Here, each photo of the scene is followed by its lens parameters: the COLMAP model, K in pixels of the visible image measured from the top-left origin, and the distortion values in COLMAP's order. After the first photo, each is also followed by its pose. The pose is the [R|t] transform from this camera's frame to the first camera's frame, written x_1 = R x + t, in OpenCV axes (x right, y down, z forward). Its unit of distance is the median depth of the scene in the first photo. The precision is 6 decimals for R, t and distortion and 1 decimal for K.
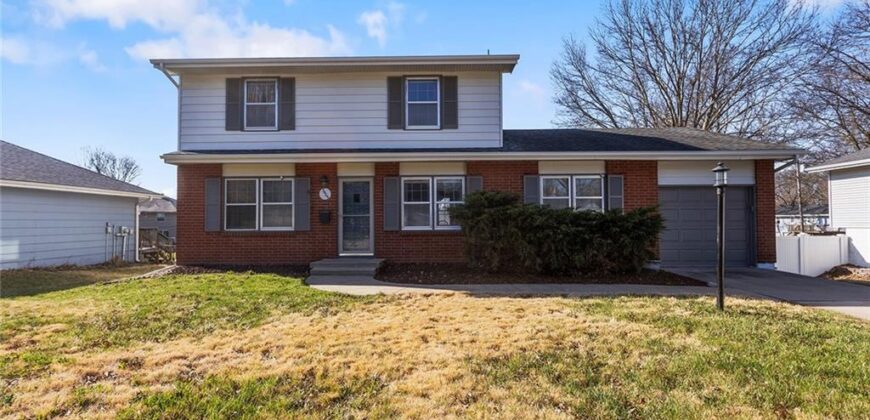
lens RADIAL K [[434.1, 0, 434.7], [0, 434.1, 214.4], [0, 0, 1]] dist [-0.001526, -0.000040]
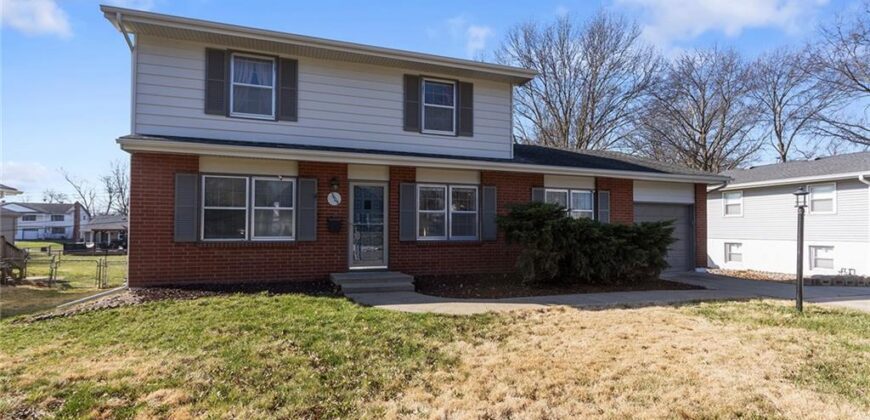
lens RADIAL K [[425.7, 0, 435.3], [0, 425.7, 219.7], [0, 0, 1]] dist [0.002403, 0.000147]
pose [[0.937109, 0.018120, 0.348565, -0.357235], [-0.016705, 0.999836, -0.007064, -0.002299], [-0.348636, 0.000797, 0.937258, 0.129818]]
